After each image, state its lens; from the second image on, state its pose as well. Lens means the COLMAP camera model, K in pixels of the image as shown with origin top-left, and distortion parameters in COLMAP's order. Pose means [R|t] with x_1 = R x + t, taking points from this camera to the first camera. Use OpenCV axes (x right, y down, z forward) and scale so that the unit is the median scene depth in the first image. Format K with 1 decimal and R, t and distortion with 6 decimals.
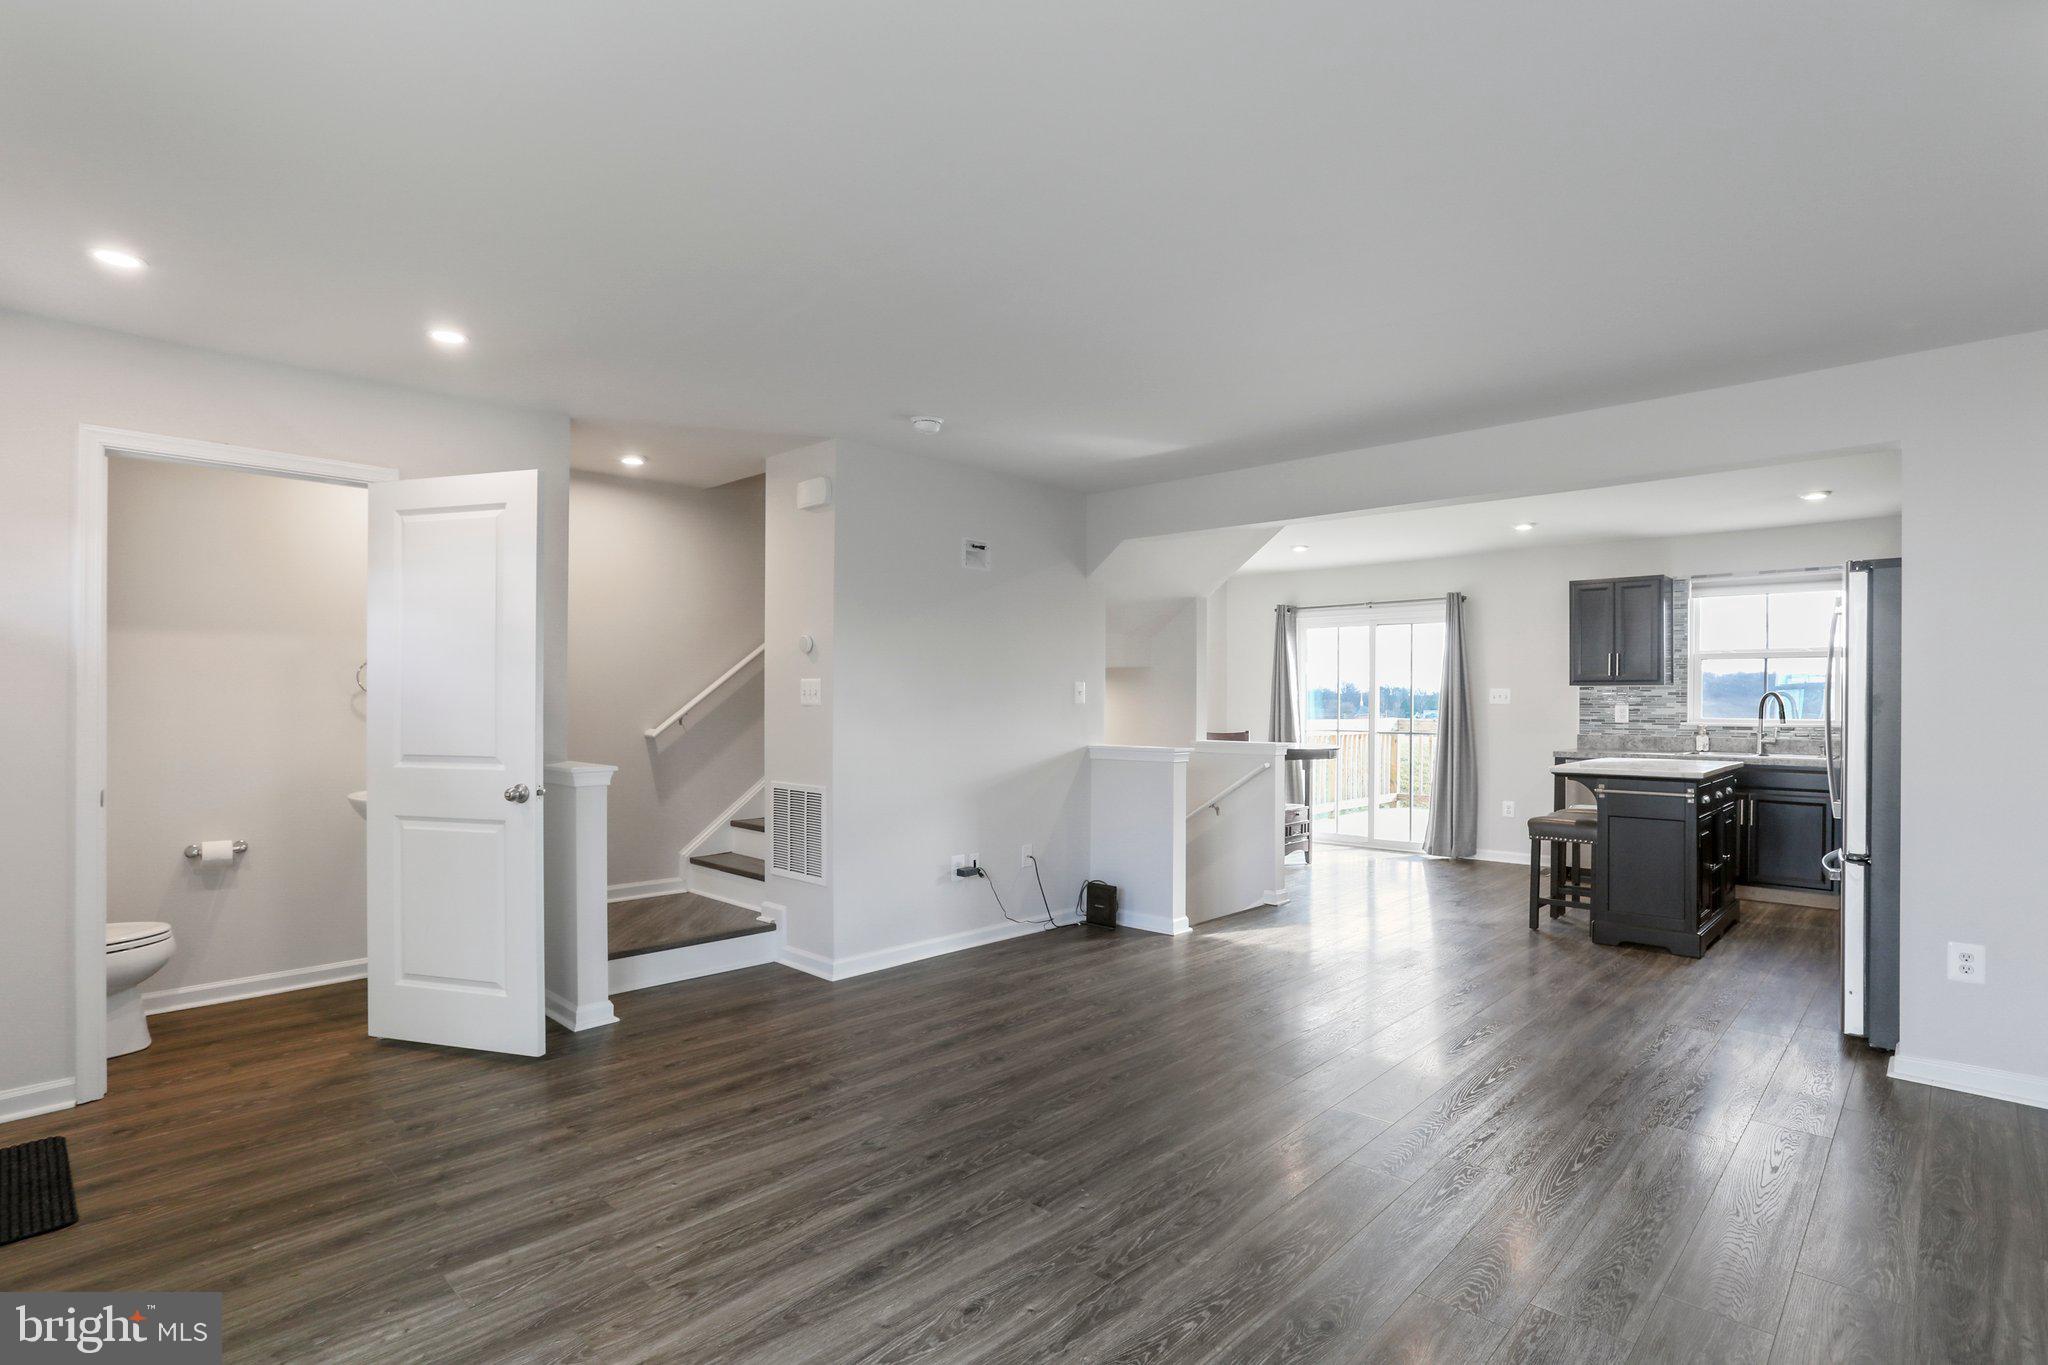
lens RADIAL K [[1021.9, 0, 1029.8], [0, 1021.9, 699.0], [0, 0, 1]] dist [-0.082844, 0.046508]
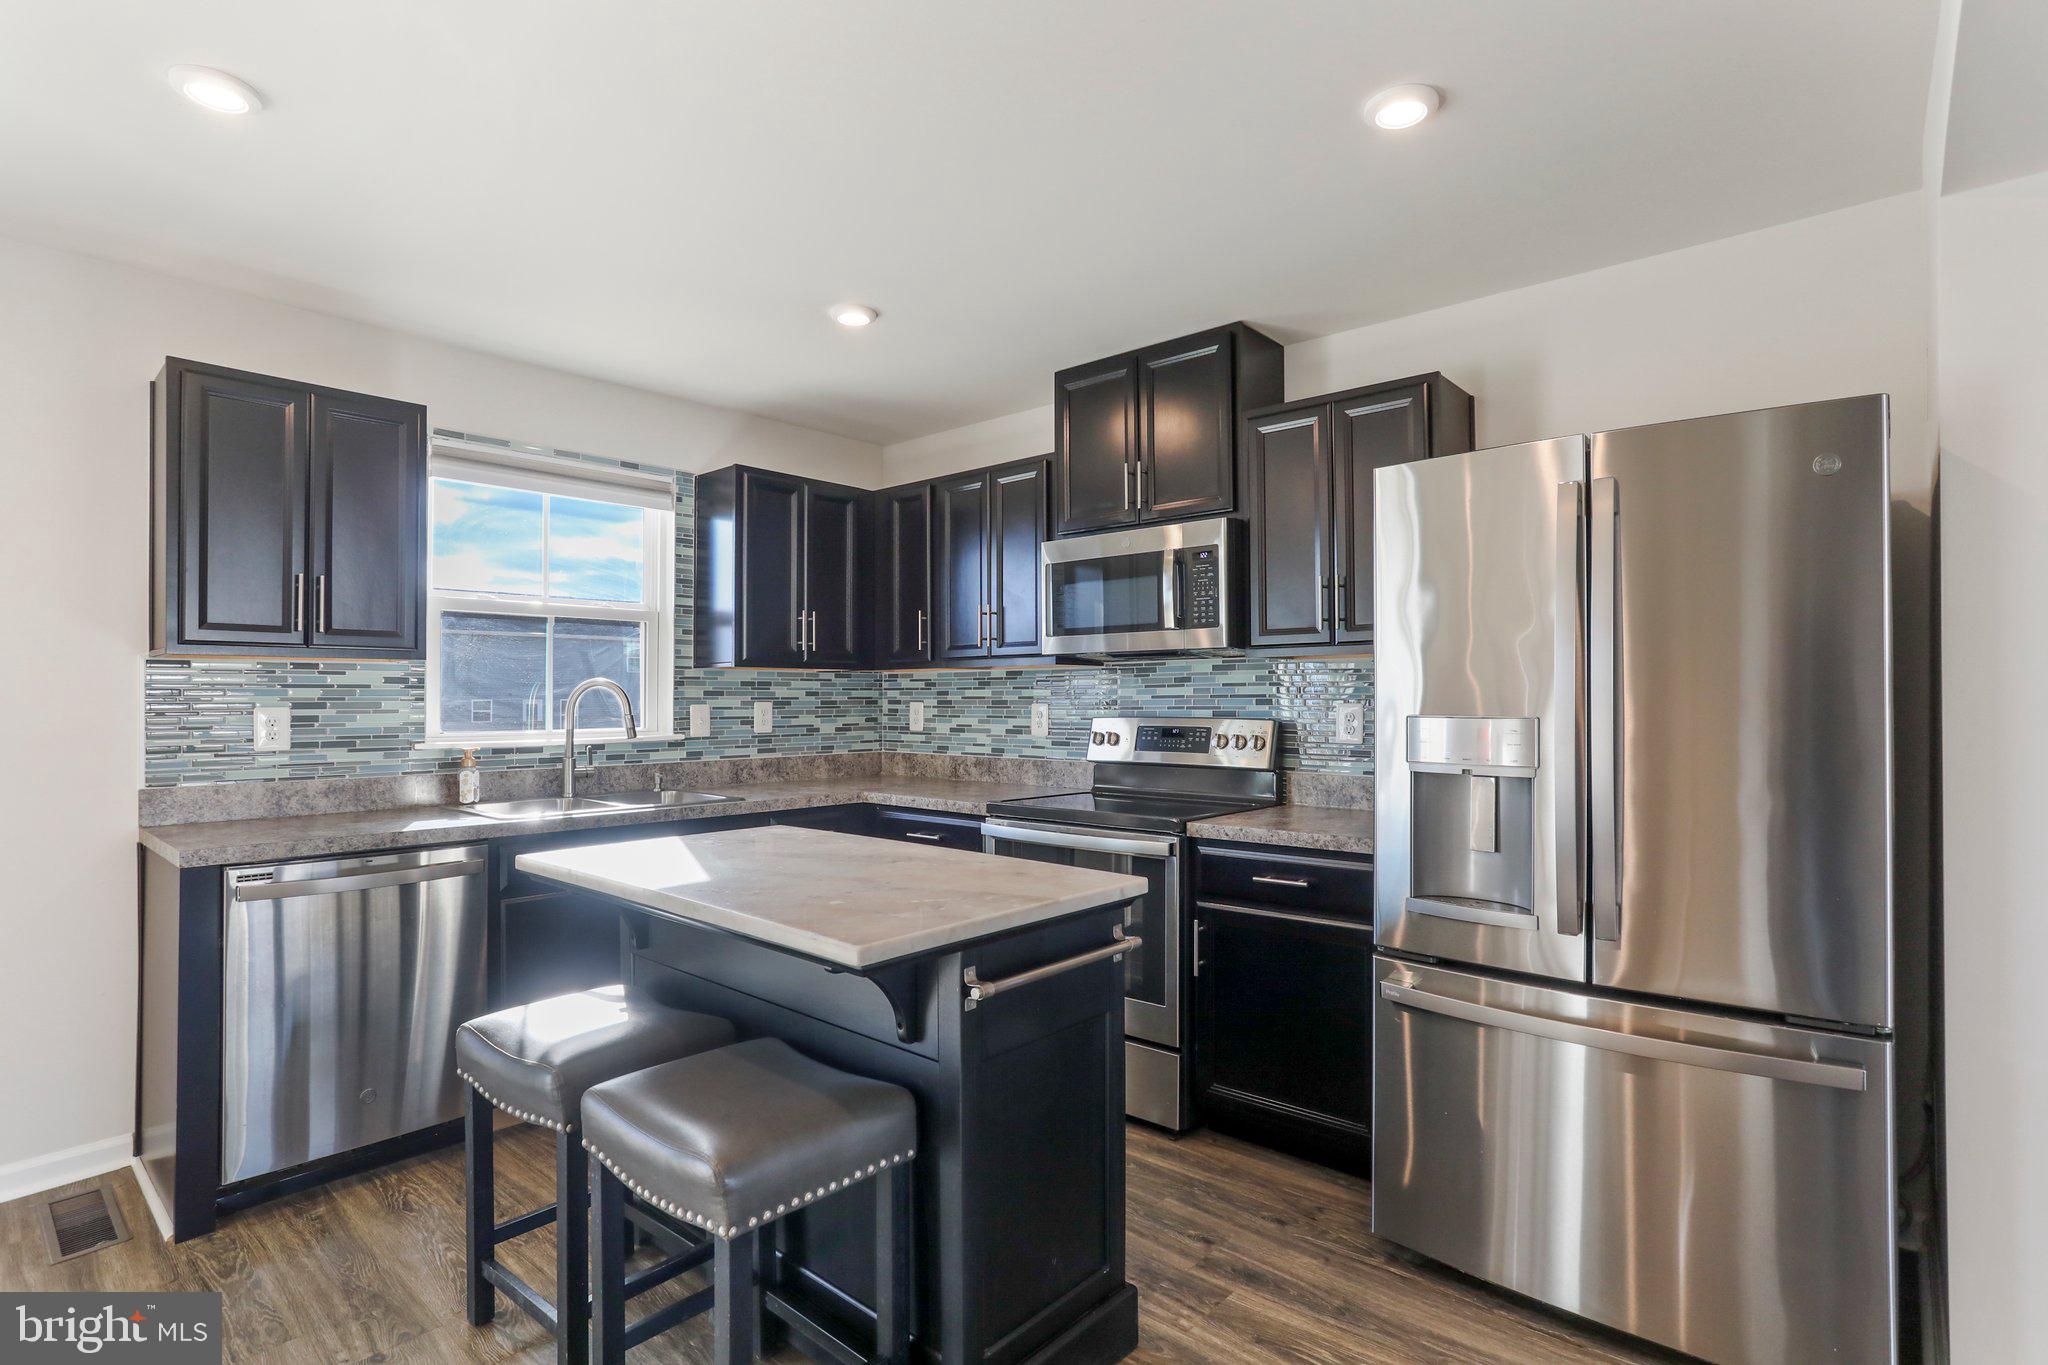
lens RADIAL K [[1021.9, 0, 1029.8], [0, 1021.9, 699.0], [0, 0, 1]] dist [-0.082844, 0.046508]
pose [[-0.031921, -0.006276, 0.999471, 0.262090], [0.000651, 0.999980, 0.006300, 0.000526], [-0.999490, 0.000852, -0.031916, 0.998241]]
